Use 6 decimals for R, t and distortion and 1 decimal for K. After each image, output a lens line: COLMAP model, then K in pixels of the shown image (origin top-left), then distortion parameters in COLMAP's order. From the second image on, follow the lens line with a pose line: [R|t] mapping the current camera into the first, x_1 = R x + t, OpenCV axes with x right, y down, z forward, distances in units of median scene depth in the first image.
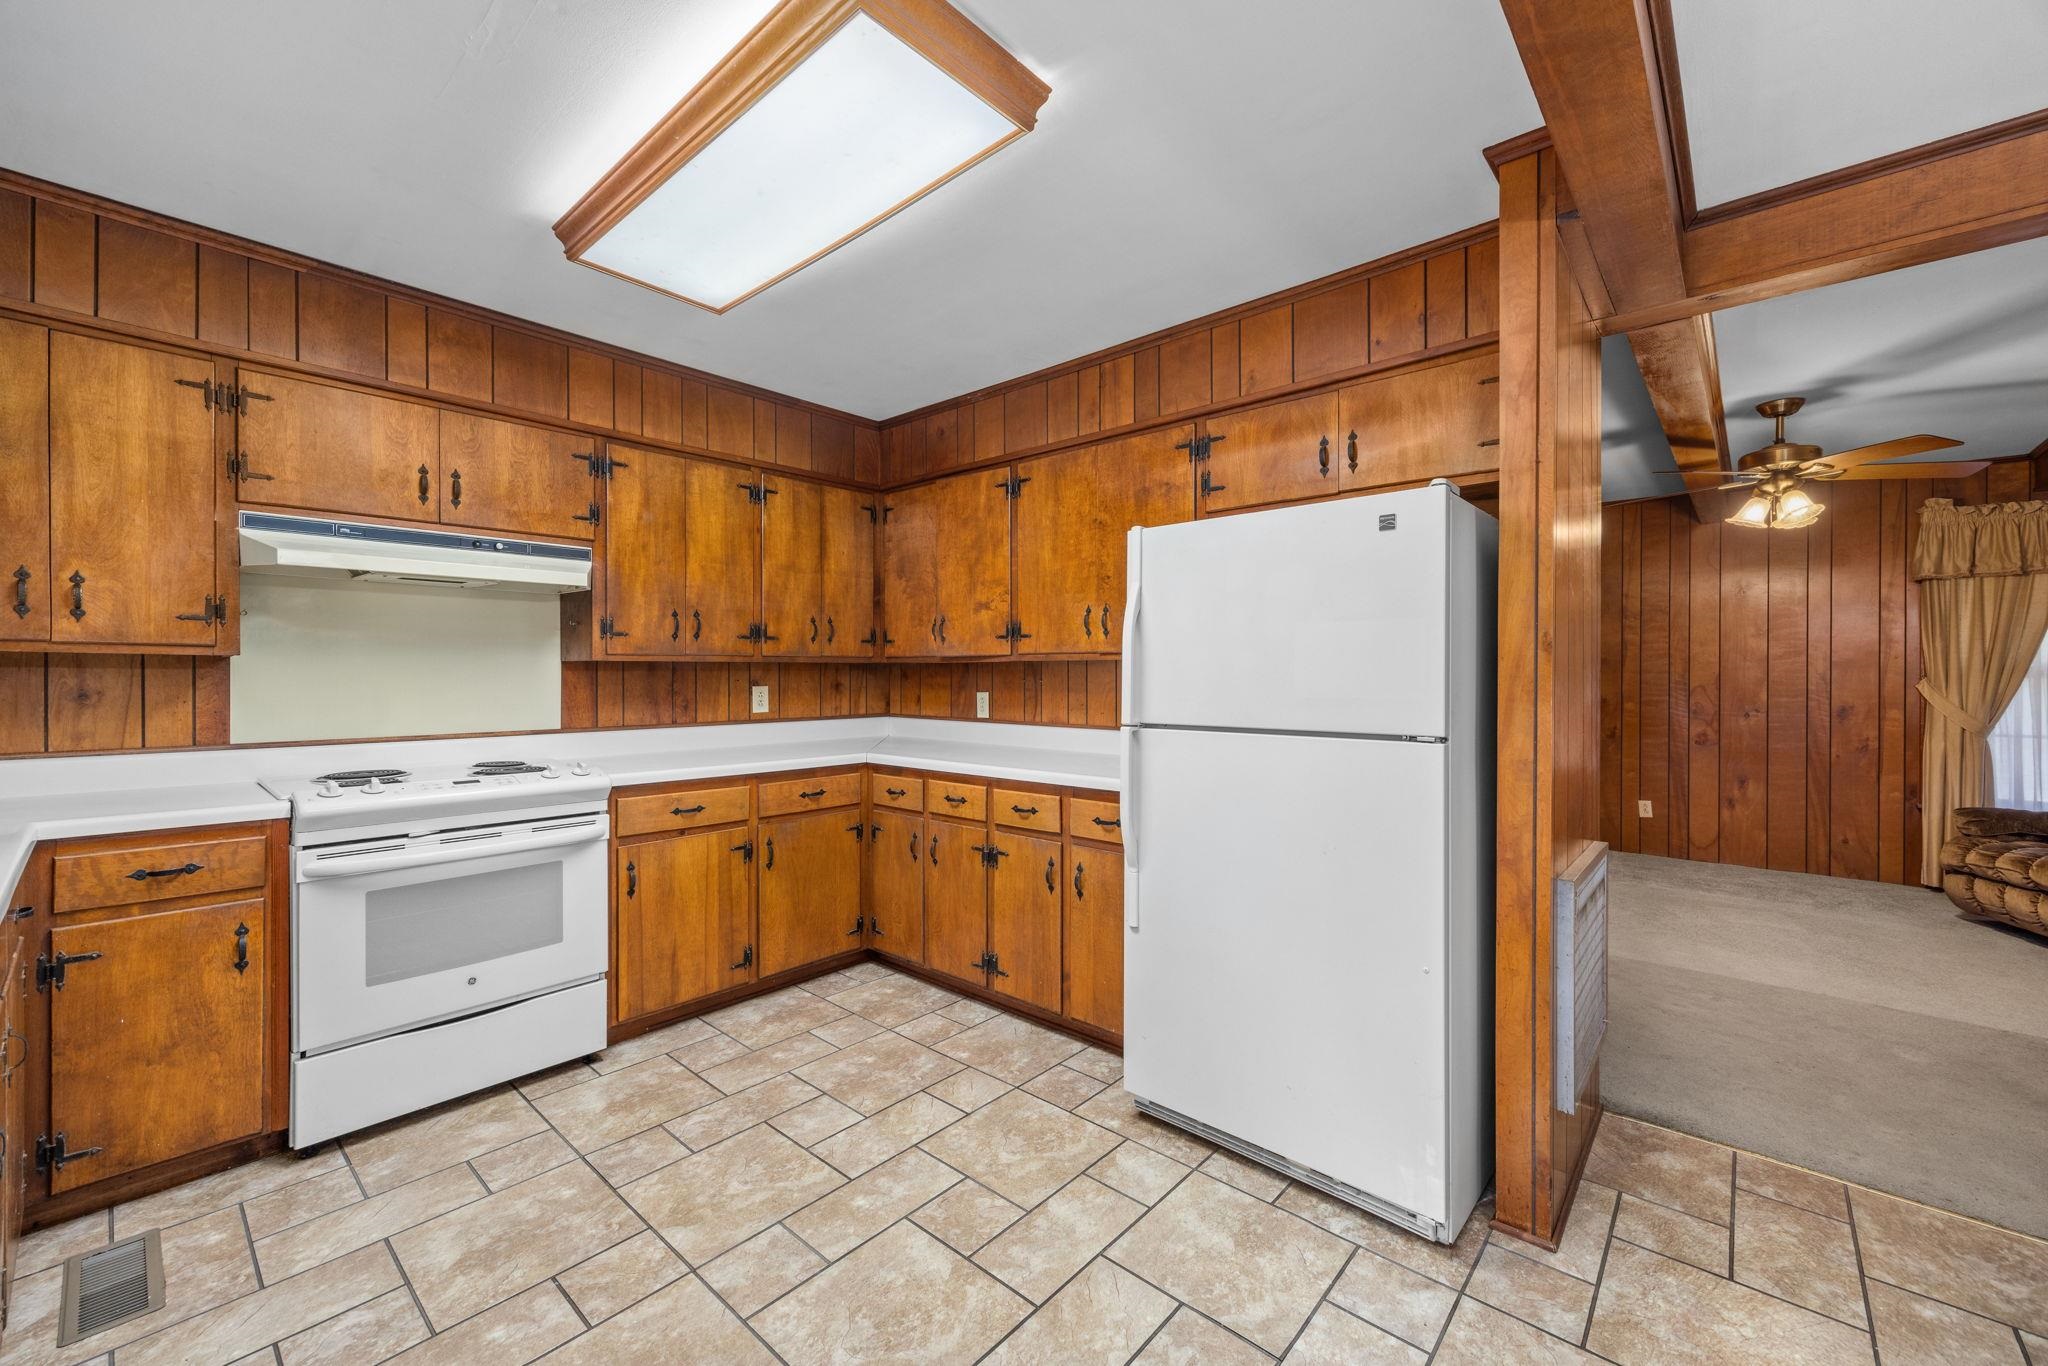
lens RADIAL K [[811.7, 0, 1022.4], [0, 811.7, 676.8], [0, 0, 1]] dist [0.000664, -0.000097]
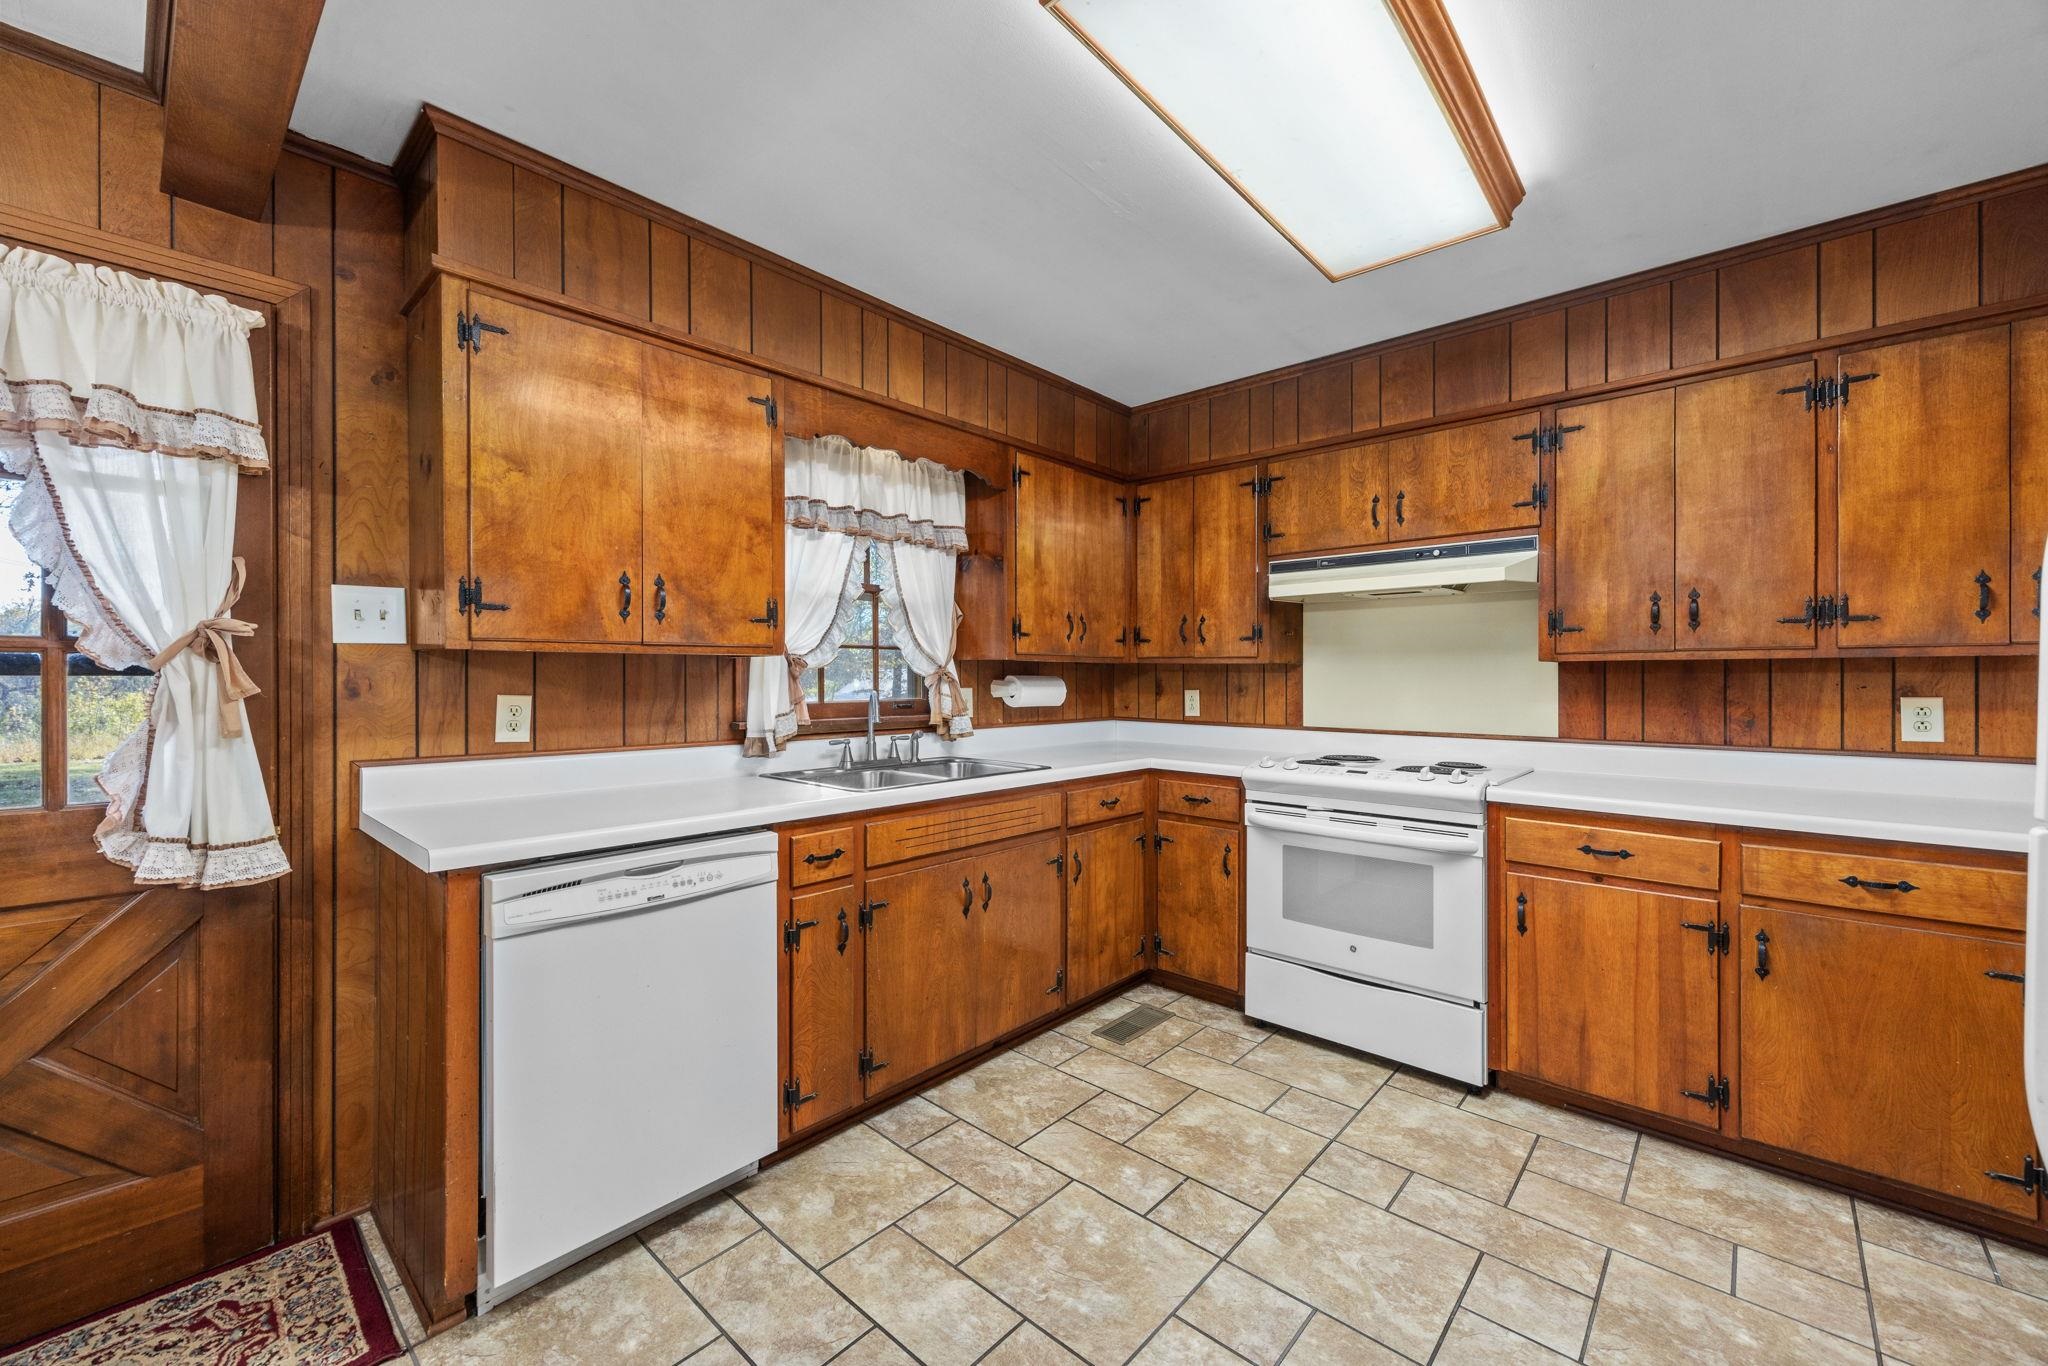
lens RADIAL K [[811.7, 0, 1022.4], [0, 811.7, 676.8], [0, 0, 1]] dist [0.000664, -0.000097]
pose [[-0.010203, 0.001590, -0.999947, 0.400092], [-0.004041, 0.999991, 0.001631, -0.002328], [0.999940, 0.004058, -0.010197, 0.487598]]
